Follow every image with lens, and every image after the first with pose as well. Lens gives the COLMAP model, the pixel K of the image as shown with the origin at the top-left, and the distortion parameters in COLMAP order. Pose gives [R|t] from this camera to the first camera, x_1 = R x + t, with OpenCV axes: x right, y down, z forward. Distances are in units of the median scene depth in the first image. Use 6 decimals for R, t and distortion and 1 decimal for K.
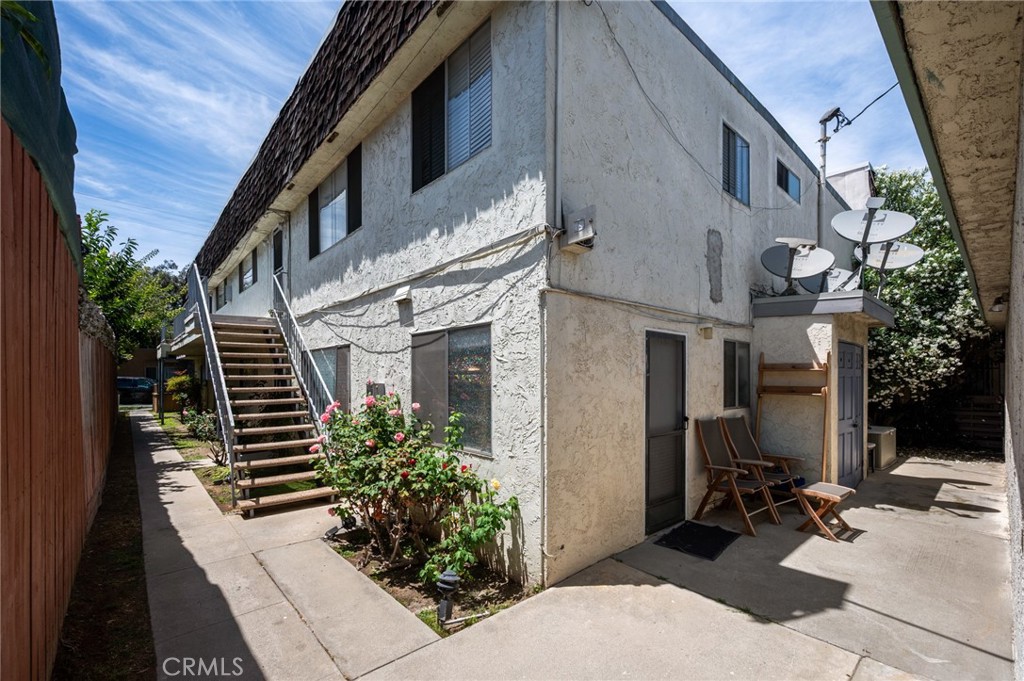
lens RADIAL K [[437.7, 0, 522.1], [0, 437.7, 380.4], [0, 0, 1]] dist [-0.001510, 0.000162]
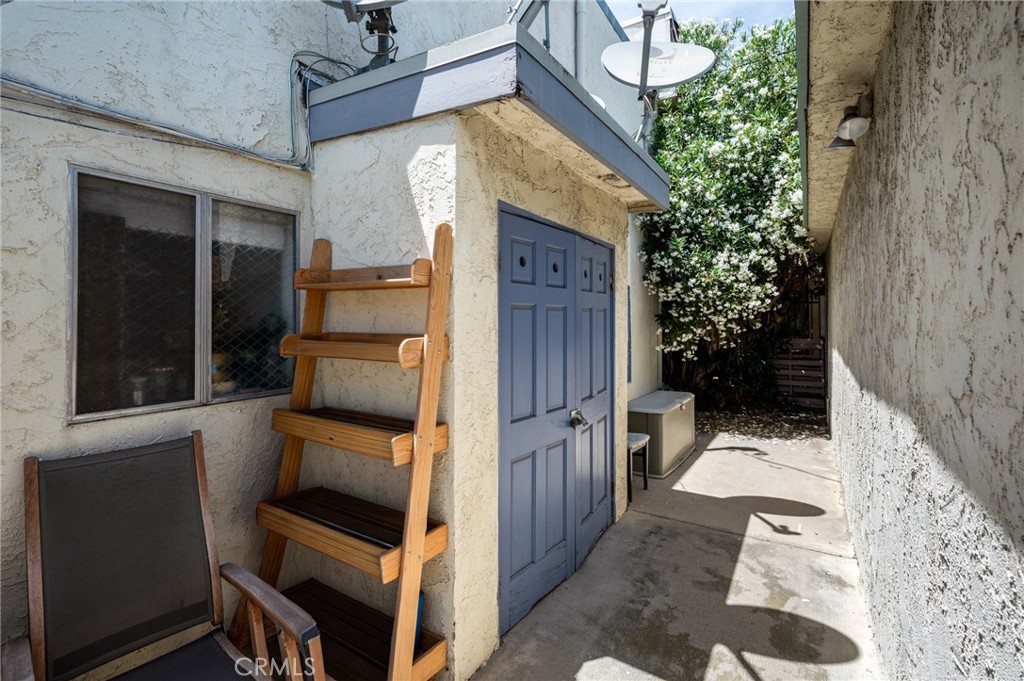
lens RADIAL K [[470.2, 0, 525.0], [0, 470.2, 323.3], [0, 0, 1]] dist [0.014762, 0.000547]
pose [[0.957931, -0.006023, 0.286934, 0.415086], [0.005223, 0.999980, 0.003555, 0.003228], [-0.286950, -0.001907, 0.957944, 0.408679]]
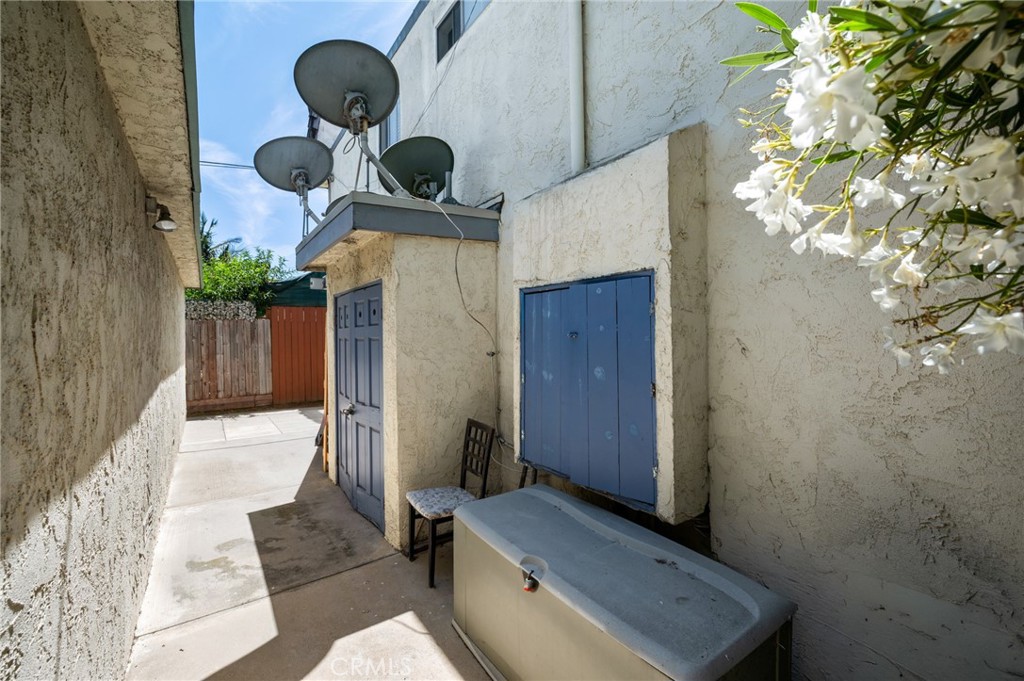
lens RADIAL K [[437.7, 0, 514.2], [0, 437.7, 339.7], [0, 0, 1]] dist [-0.001510, 0.000162]
pose [[-0.125536, -0.000267, -0.992089, 0.974443], [0.008257, 0.999965, -0.001314, -0.003891], [0.992055, -0.008356, -0.125529, 0.930867]]
